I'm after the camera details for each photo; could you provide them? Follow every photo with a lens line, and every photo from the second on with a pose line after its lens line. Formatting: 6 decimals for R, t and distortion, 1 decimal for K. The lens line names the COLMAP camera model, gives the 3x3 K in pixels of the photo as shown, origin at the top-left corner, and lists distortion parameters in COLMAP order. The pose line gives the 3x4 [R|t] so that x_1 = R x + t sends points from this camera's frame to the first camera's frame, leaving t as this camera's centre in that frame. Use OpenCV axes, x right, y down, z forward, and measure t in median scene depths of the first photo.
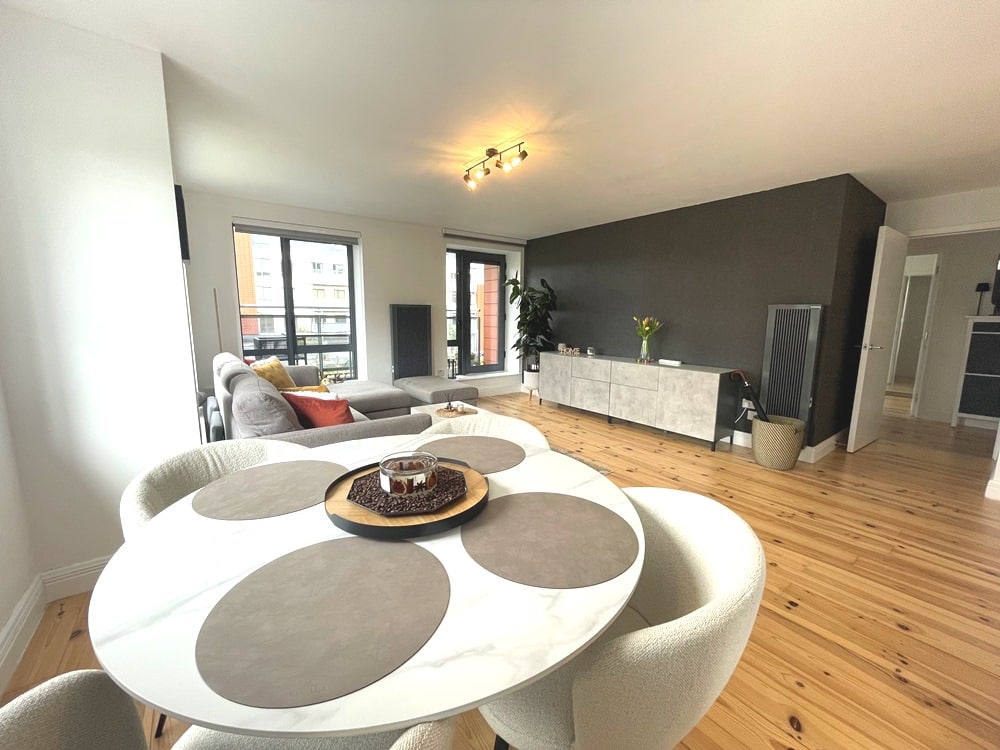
lens RADIAL K [[404.0, 0, 500.7], [0, 404.0, 374.2], [0, 0, 1]] dist [-0.006357, 0.000673]
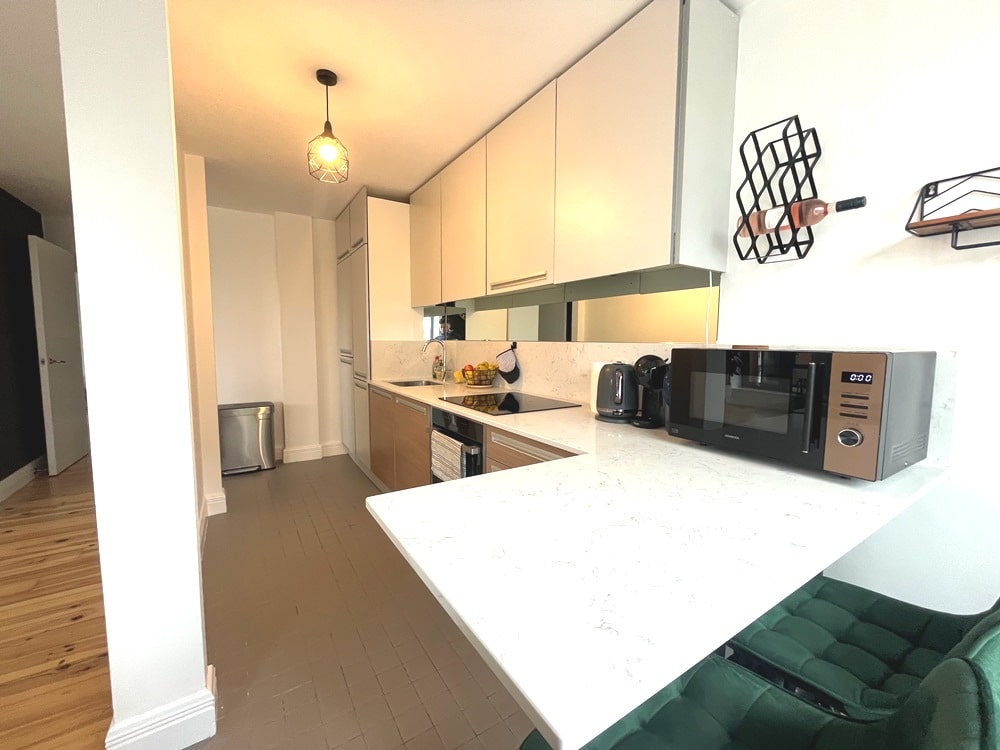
lens RADIAL K [[404.0, 0, 497.4], [0, 404.0, 375.4], [0, 0, 1]] dist [-0.006357, 0.000673]
pose [[0.068319, -0.098231, 0.992816, 0.032584], [0.139767, 0.986269, 0.087965, 0.021471], [-0.987825, 0.132753, 0.081110, -0.088571]]
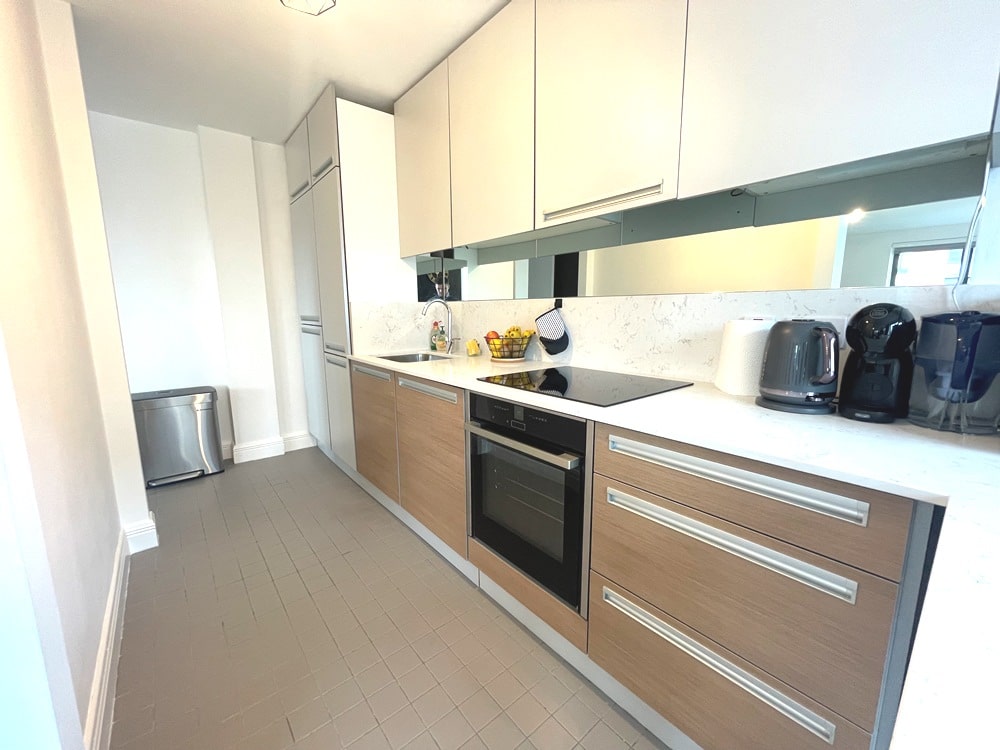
lens RADIAL K [[404.0, 0, 497.6], [0, 404.0, 375.8], [0, 0, 1]] dist [-0.006357, 0.000673]
pose [[-0.051064, -0.172285, 0.983723, 0.168107], [0.150292, 0.972465, 0.178114, 0.021811], [-0.987322, 0.156941, -0.023765, 0.008509]]
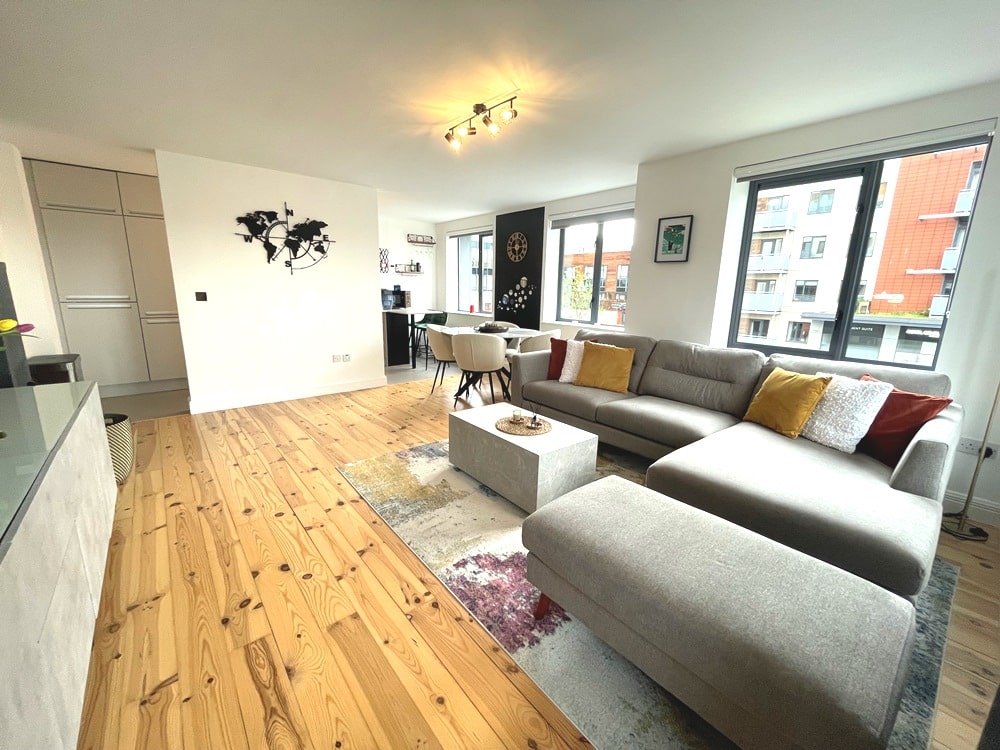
lens RADIAL K [[404.0, 0, 499.7], [0, 404.0, 376.2], [0, 0, 1]] dist [-0.006357, 0.000673]
pose [[-0.998009, -0.018638, -0.060253, -0.014608], [-0.038919, 0.933751, 0.355801, -0.181402], [0.049630, 0.357437, -0.932618, 1.177962]]
